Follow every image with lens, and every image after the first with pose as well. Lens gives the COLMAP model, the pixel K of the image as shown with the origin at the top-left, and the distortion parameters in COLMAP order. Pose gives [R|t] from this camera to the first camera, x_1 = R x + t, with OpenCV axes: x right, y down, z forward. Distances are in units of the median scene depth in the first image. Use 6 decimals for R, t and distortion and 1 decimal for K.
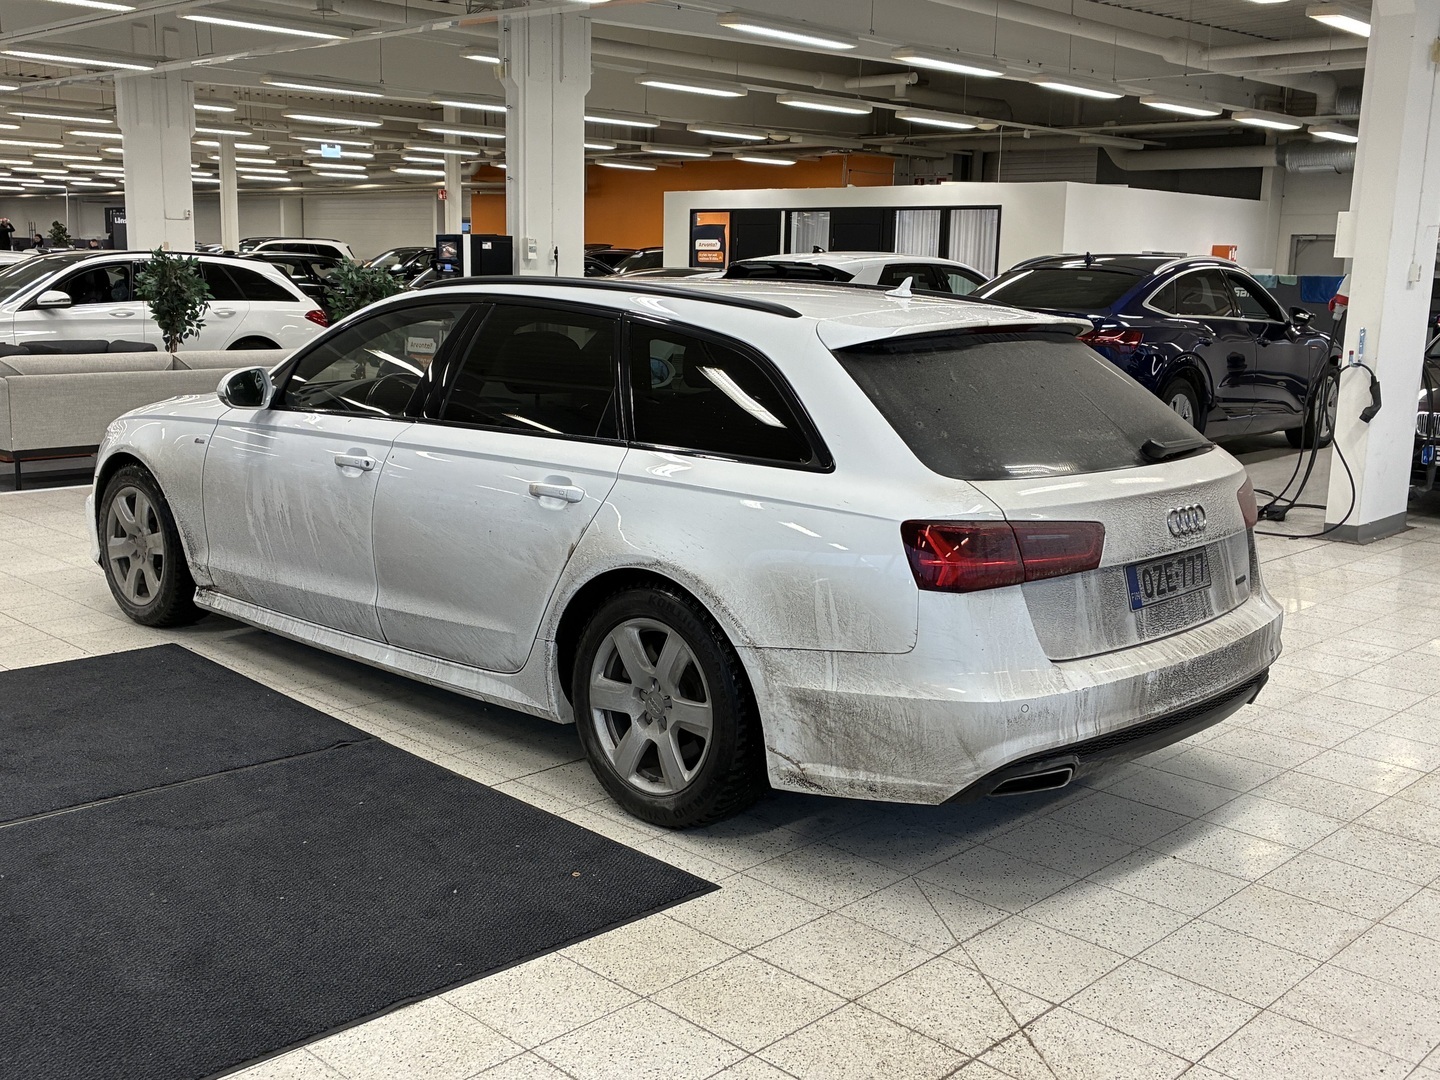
lens RADIAL K [[1480.7, 0, 716.0], [0, 1480.7, 542.9], [0, 0, 1]] dist [0.003851, 0.000000]
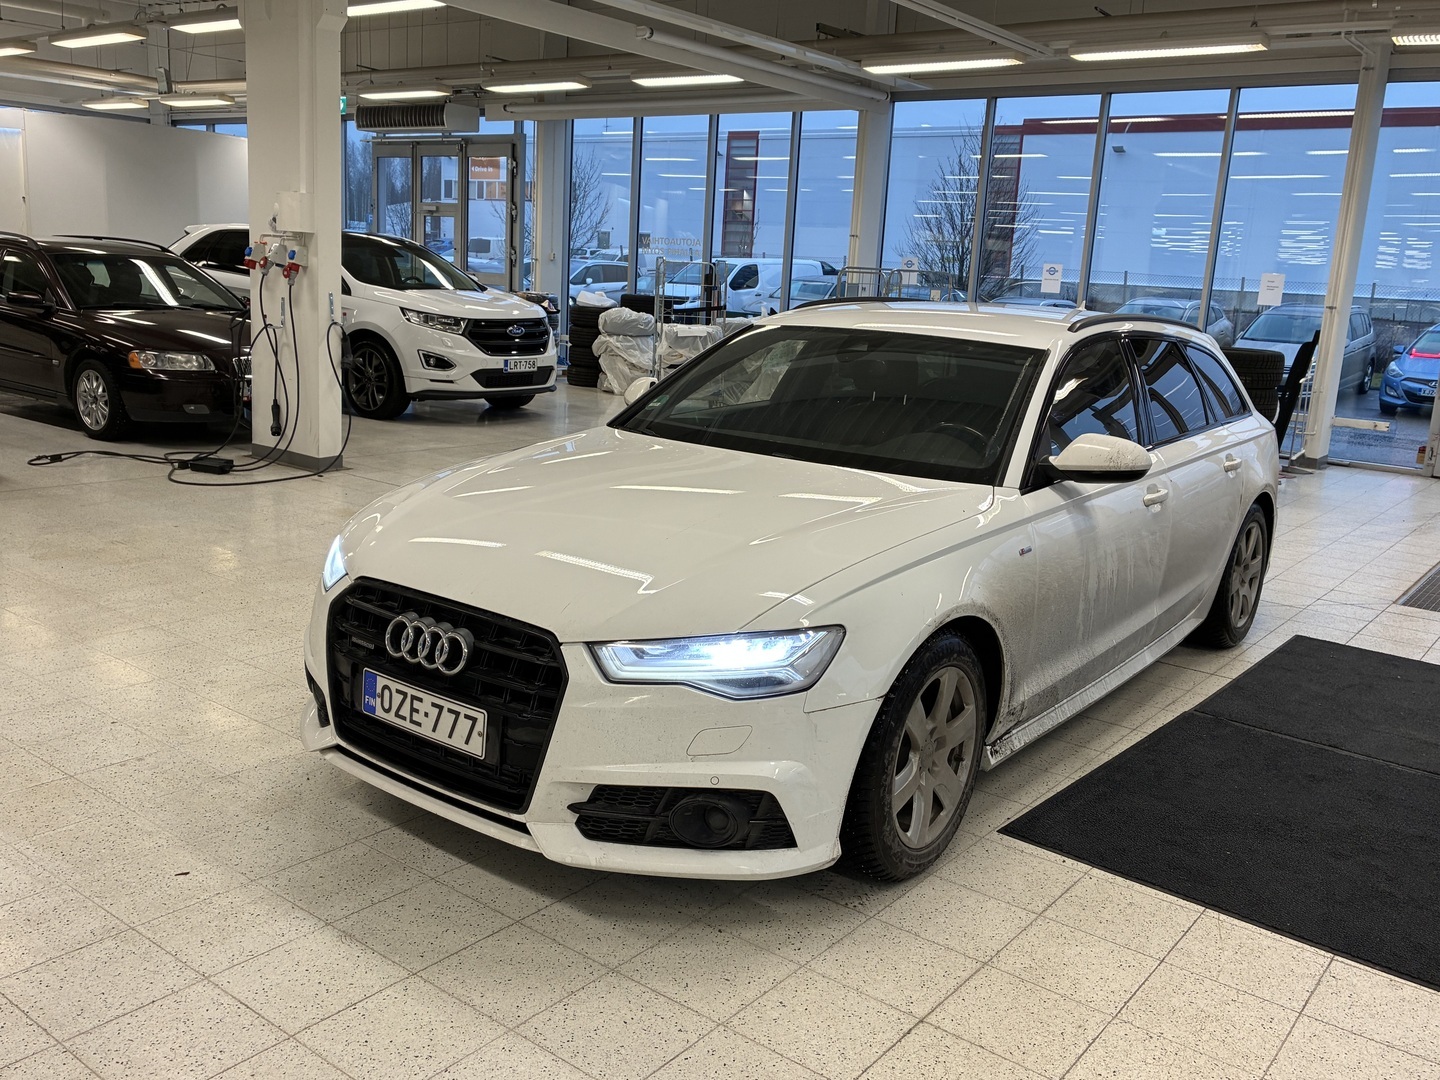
lens RADIAL K [[1265.9, 0, 717.3], [0, 1265.9, 539.0], [0, 0, 1]] dist [0.065989, 0.002747]
pose [[-0.111630, -0.228516, 0.967119, -1.385762], [0.145205, 0.959006, 0.243359, -0.371475], [-0.983084, 0.167597, -0.073873, 1.711781]]
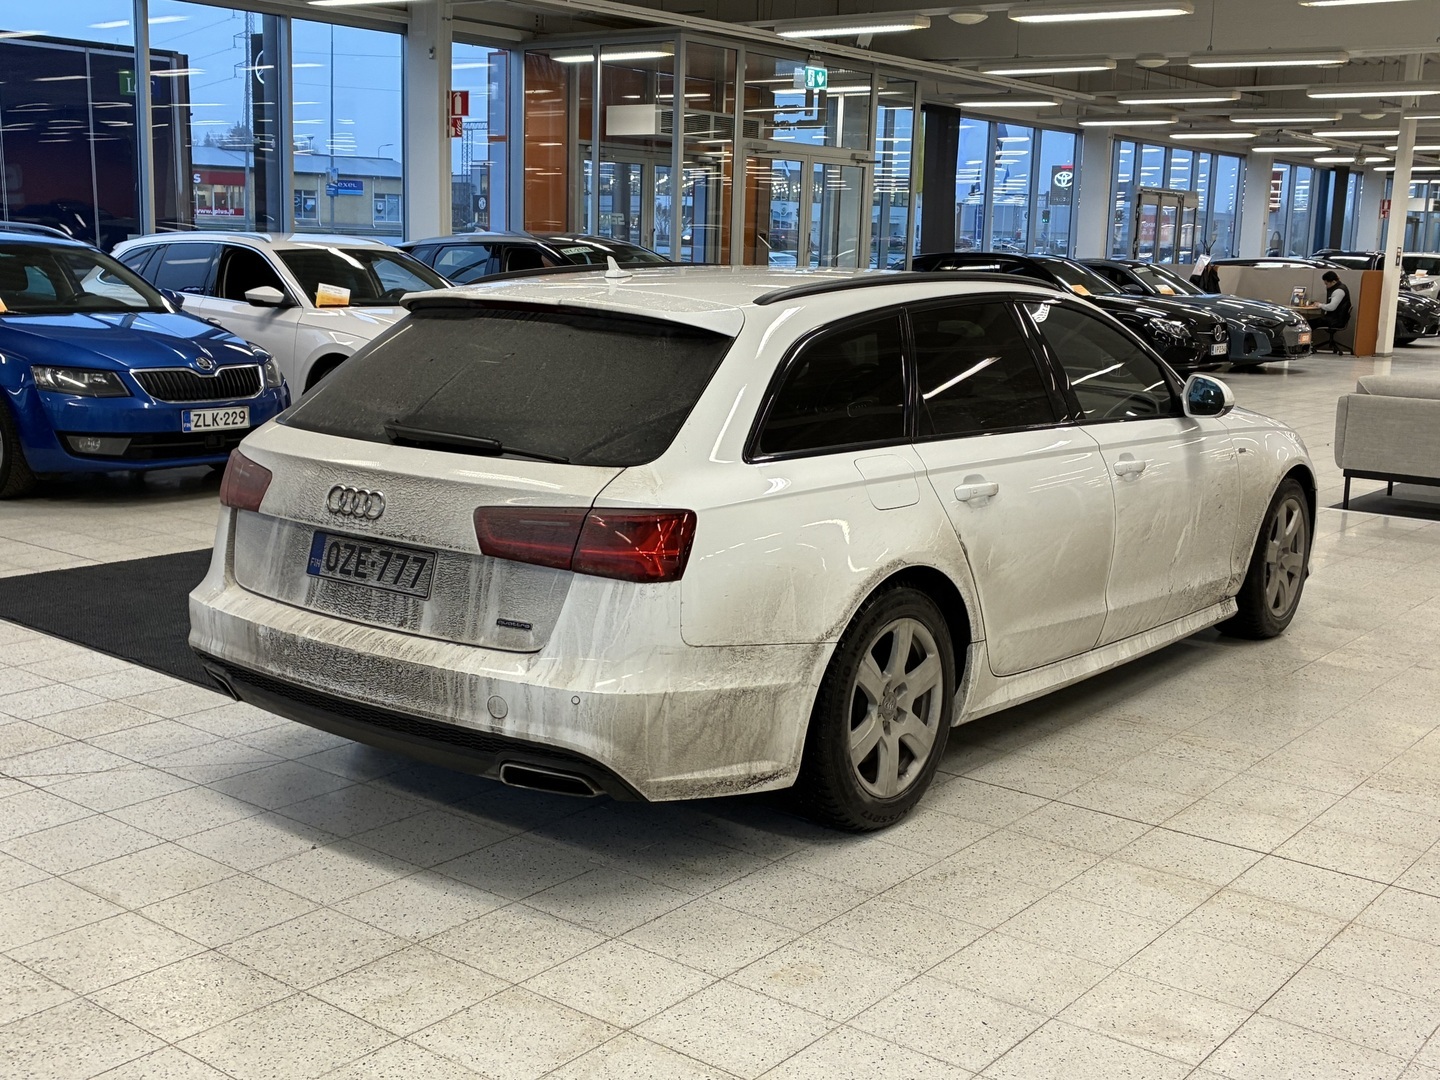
lens RADIAL K [[1687.0, 0, 717.0], [0, 1687.0, 540.2], [0, 0, 1]] dist [0.000837, 0.000000]
pose [[0.110891, 0.165040, -0.980033, 1.396805], [-0.210448, 0.967652, 0.139142, -0.189444], [0.971295, 0.190817, 0.142036, 1.077822]]
